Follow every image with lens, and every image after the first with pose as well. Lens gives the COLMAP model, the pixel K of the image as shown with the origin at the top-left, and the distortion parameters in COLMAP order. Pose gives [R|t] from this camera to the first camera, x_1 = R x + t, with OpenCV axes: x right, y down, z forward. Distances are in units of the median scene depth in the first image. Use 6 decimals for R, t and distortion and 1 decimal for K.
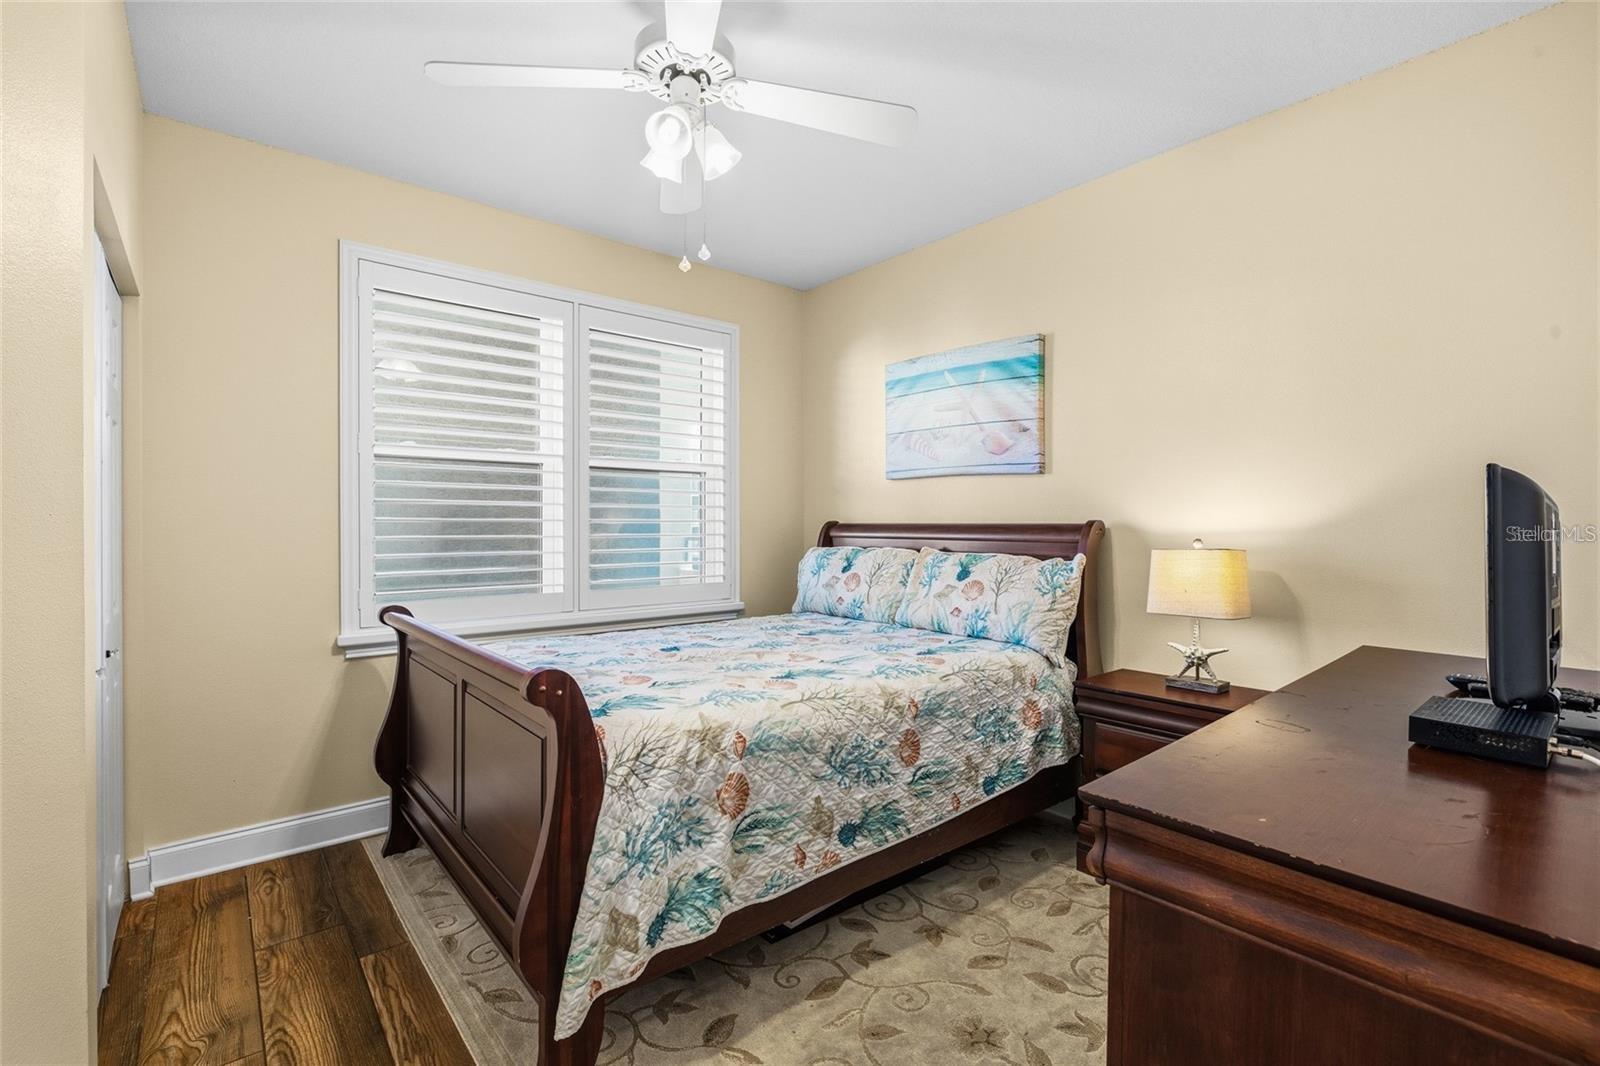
lens RADIAL K [[726.4, 0, 802.4], [0, 726.4, 525.5], [0, 0, 1]] dist [-0.000222, 0.000000]
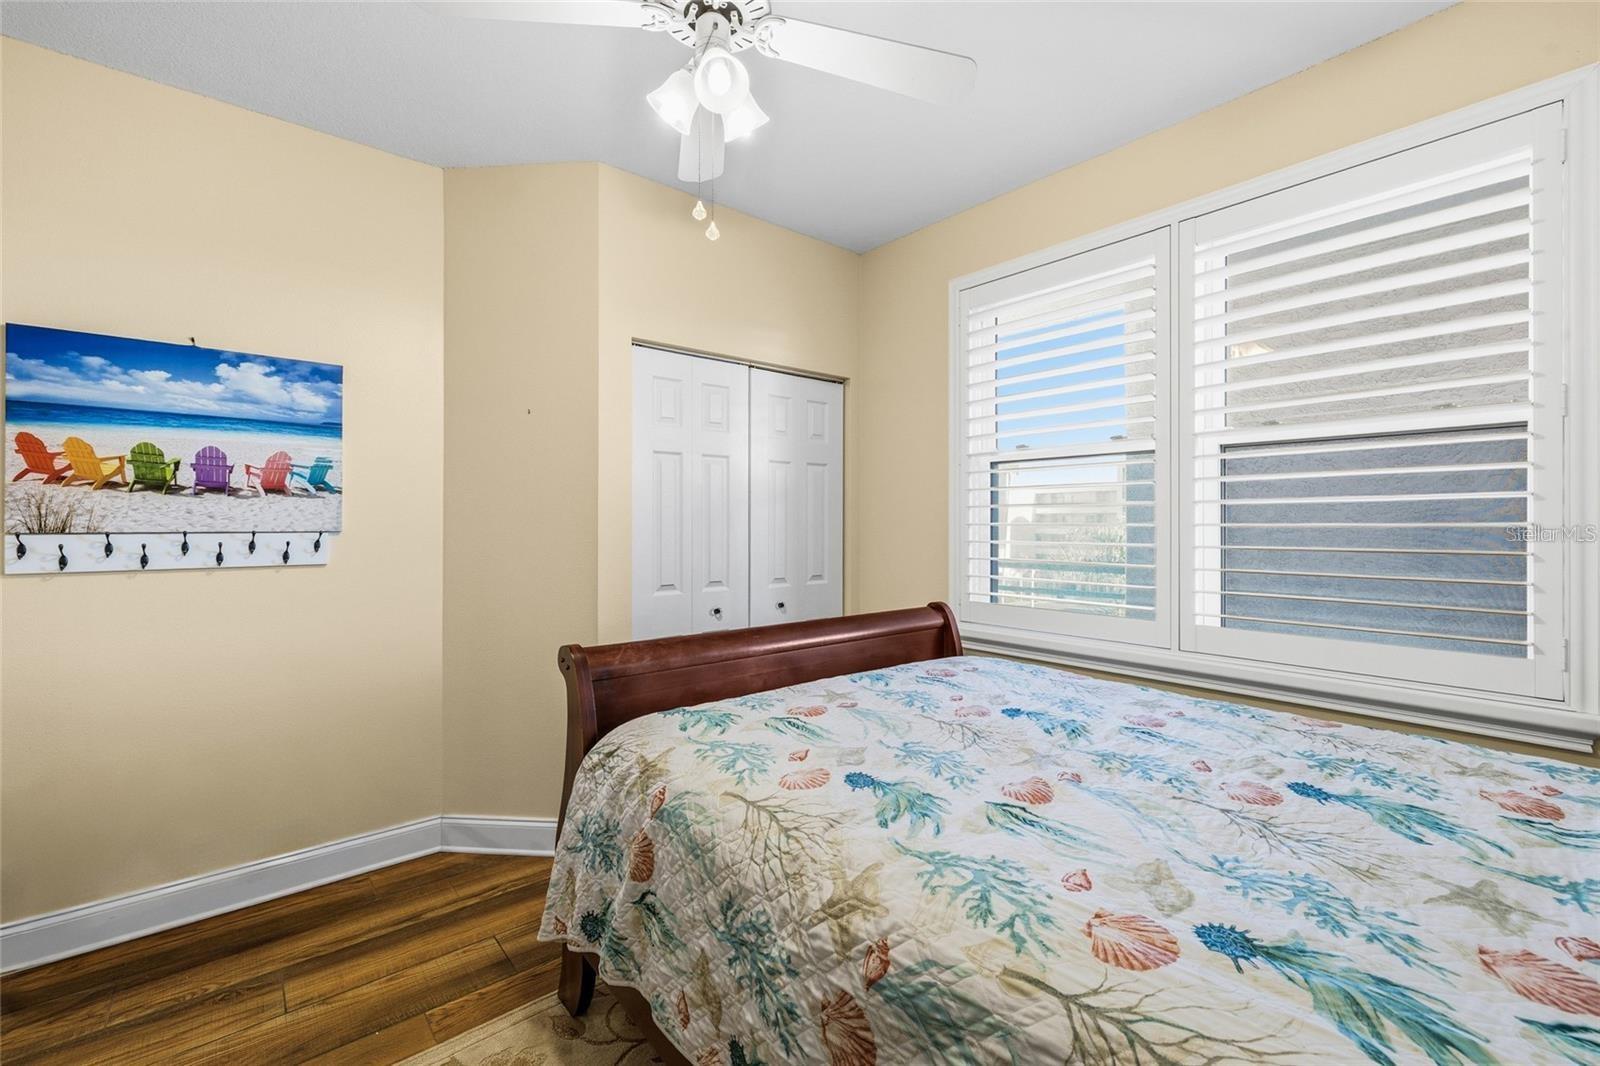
lens RADIAL K [[673.1, 0, 801.8], [0, 673.1, 527.0], [0, 0, 1]] dist [-0.000756, 0.000076]
pose [[0.009815, 0.004552, -0.999941, 0.608555], [-0.005958, 0.999972, 0.004493, -0.008401], [0.999934, 0.005913, 0.009842, 1.053098]]
